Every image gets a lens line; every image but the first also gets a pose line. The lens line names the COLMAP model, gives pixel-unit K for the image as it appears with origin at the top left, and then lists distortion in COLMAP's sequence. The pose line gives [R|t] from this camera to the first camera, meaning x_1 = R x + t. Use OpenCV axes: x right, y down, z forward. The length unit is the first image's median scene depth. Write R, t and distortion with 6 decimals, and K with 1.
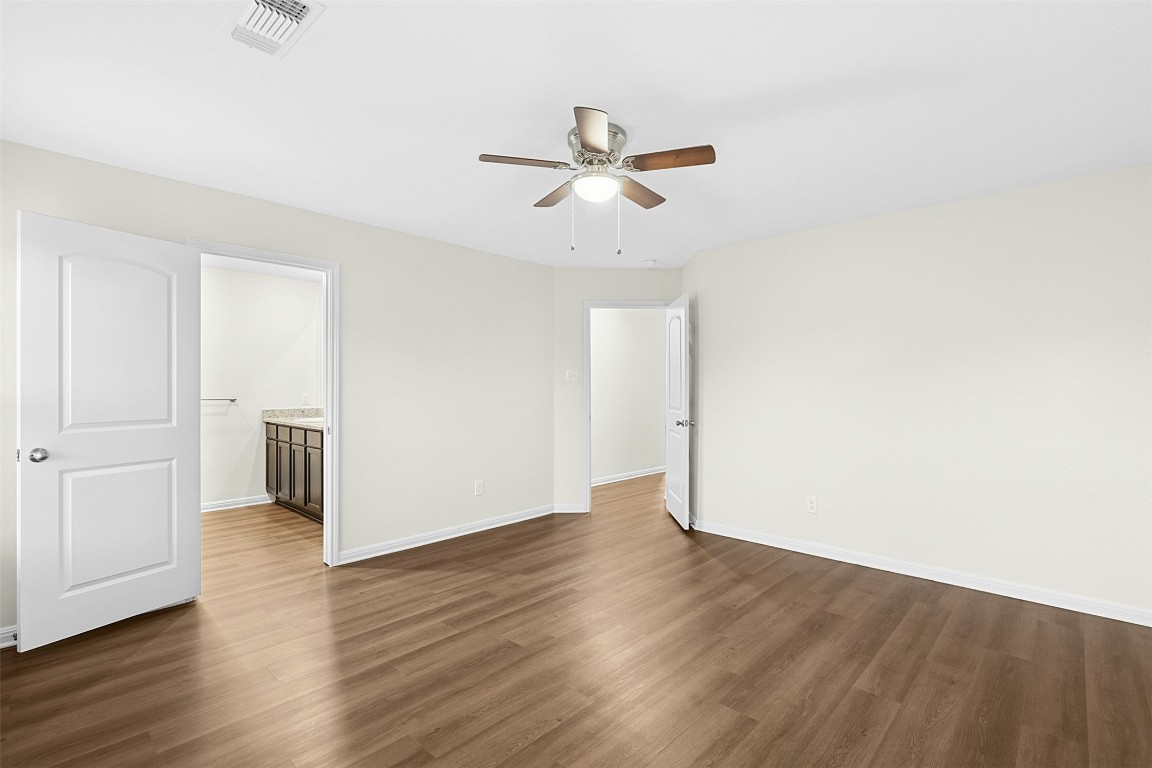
lens RADIAL K [[533.1, 0, 568.7], [0, 533.1, 390.6], [0, 0, 1]] dist [0.006368, -0.000575]
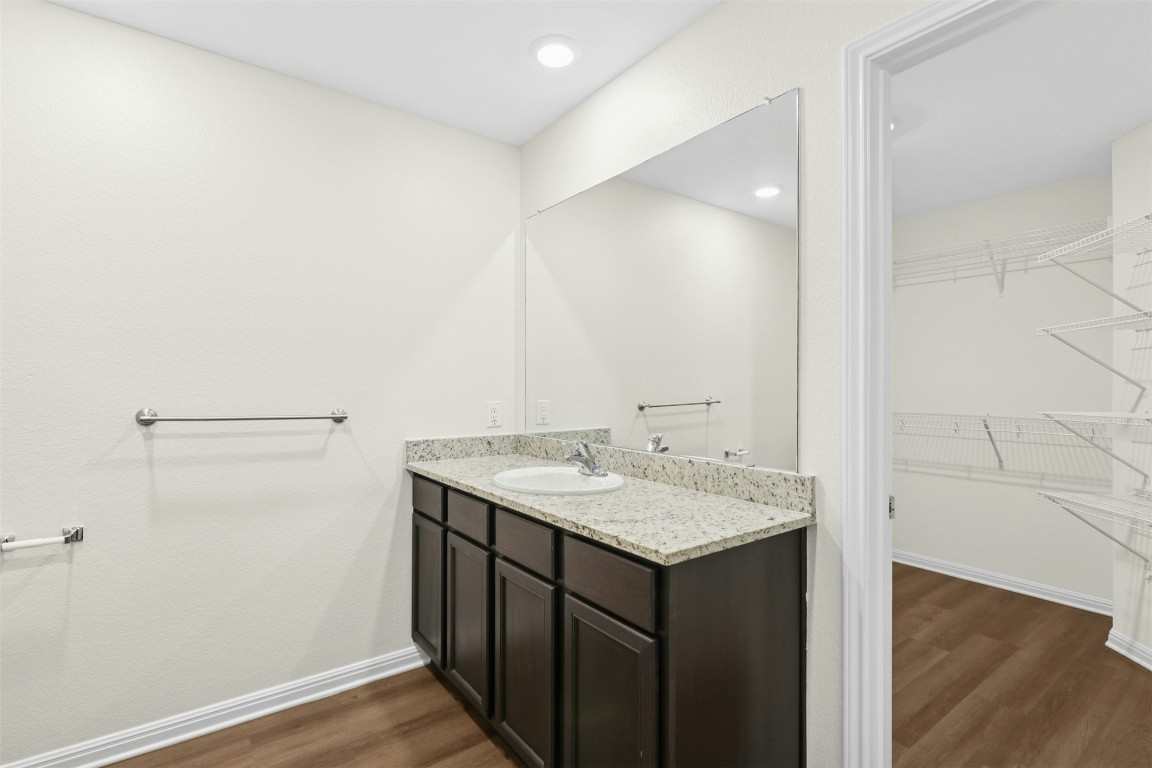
lens RADIAL K [[533.1, 0, 581.9], [0, 533.1, 379.4], [0, 0, 1]] dist [0.006368, -0.000575]
pose [[0.988717, -0.004261, -0.149736, -0.356537], [0.001162, 0.999783, -0.020779, -0.003143], [0.149792, 0.020371, 0.988508, 0.579967]]
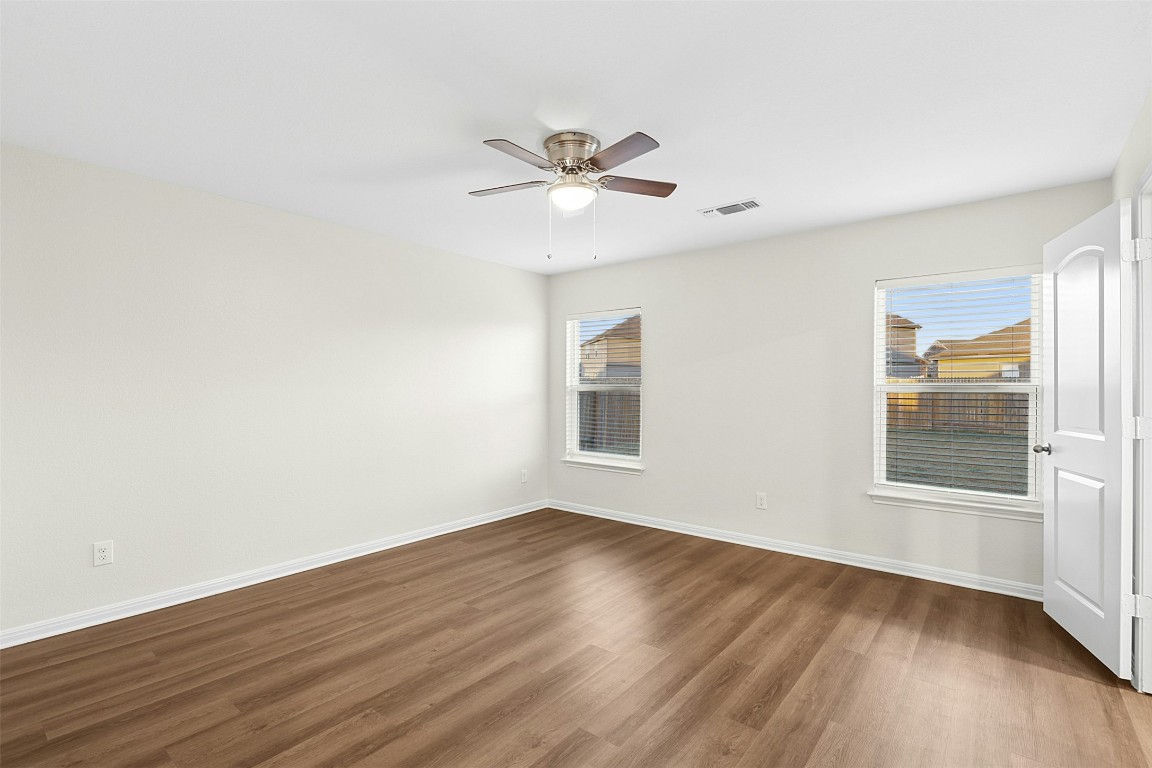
lens RADIAL K [[533.1, 0, 570.7], [0, 533.1, 383.6], [0, 0, 1]] dist [0.006368, -0.000575]
pose [[-0.997148, -0.005331, -0.075281, 0.529538], [-0.004797, 0.999962, -0.007276, -0.036394], [0.075317, -0.006894, -0.997136, 8.284589]]
